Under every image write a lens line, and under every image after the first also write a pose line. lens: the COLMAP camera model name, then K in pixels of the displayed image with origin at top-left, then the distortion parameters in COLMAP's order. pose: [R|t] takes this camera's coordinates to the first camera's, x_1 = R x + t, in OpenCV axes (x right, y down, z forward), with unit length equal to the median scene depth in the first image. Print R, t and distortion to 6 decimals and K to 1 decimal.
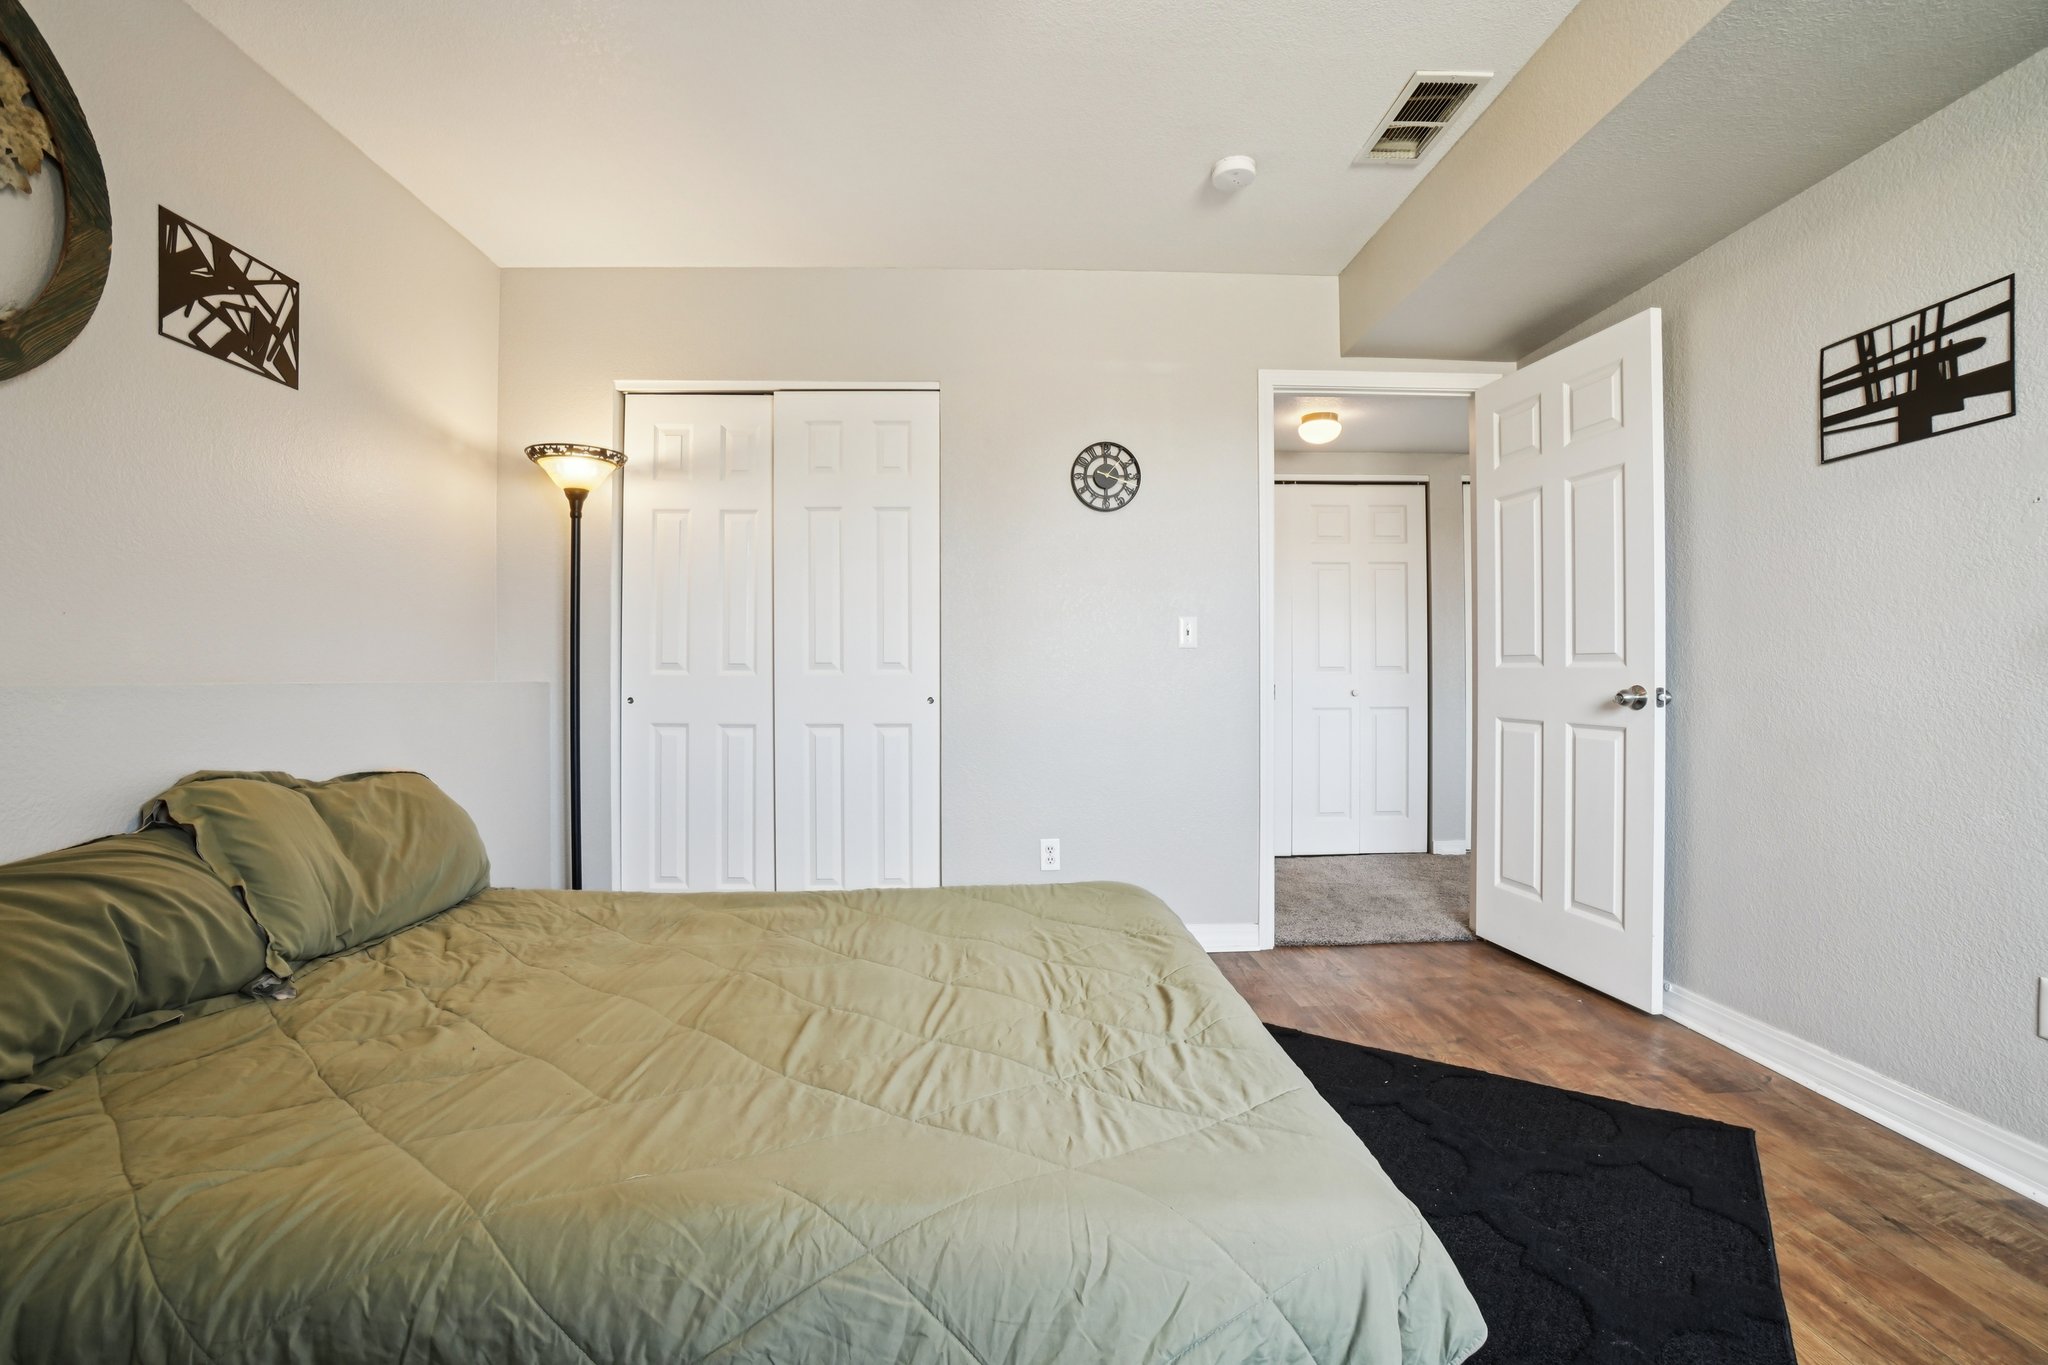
lens RADIAL K [[909.2, 0, 1016.4], [0, 909.2, 664.0], [0, 0, 1]] dist [-0.064300, 0.018771]
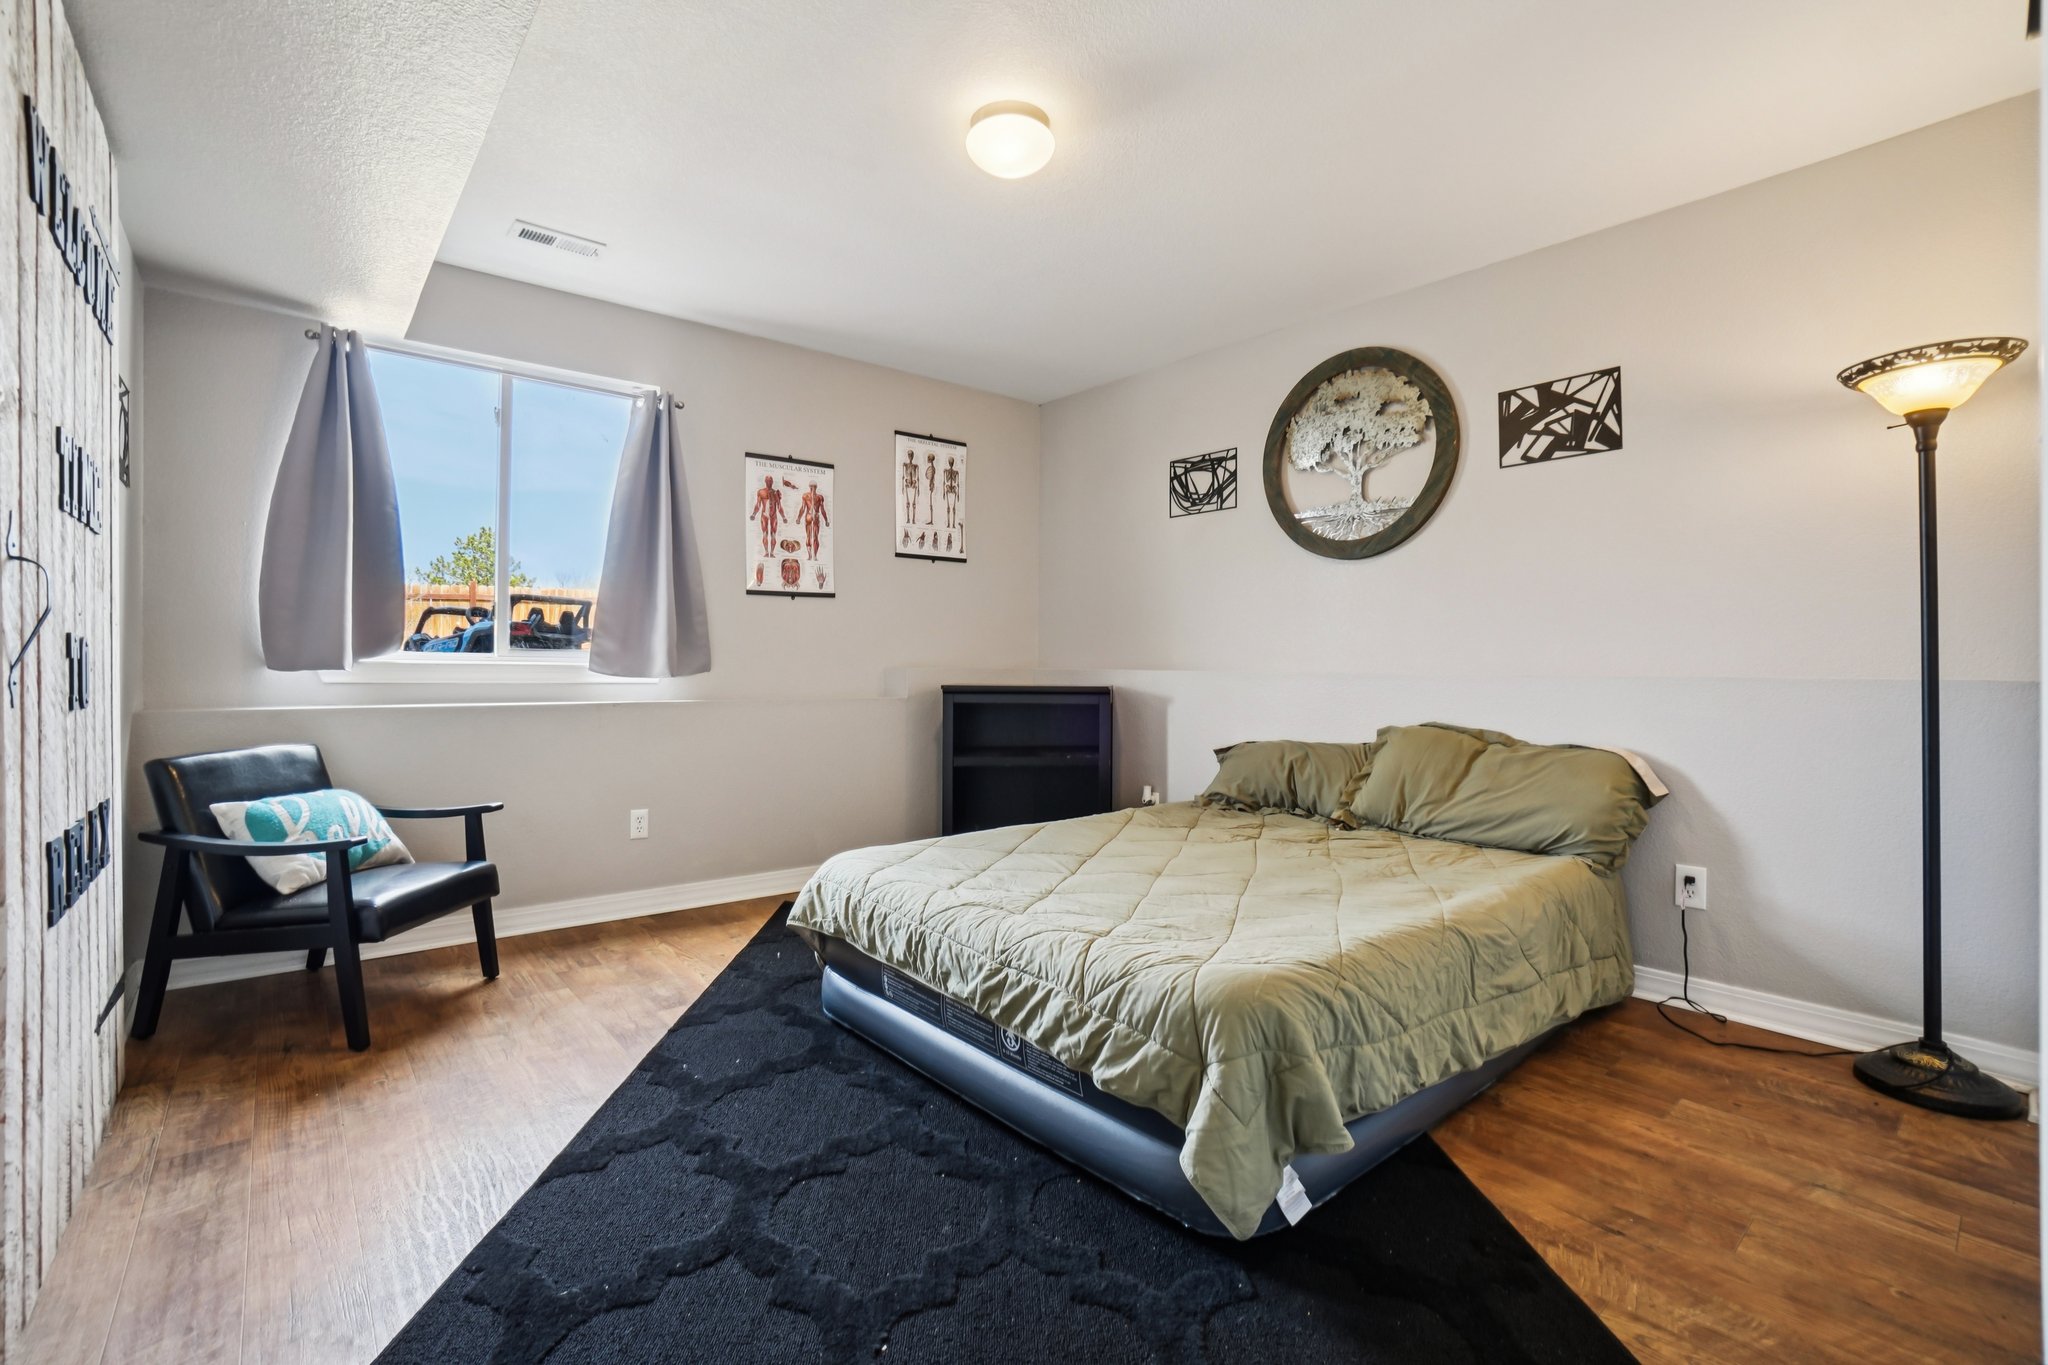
lens RADIAL K [[909.2, 0, 1016.4], [0, 909.2, 664.0], [0, 0, 1]] dist [-0.064300, 0.018771]
pose [[-0.796240, -0.000715, -0.604981, 0.731536], [0.004797, 0.999960, -0.007495, 0.010867], [0.604962, -0.008870, -0.796205, 1.605556]]
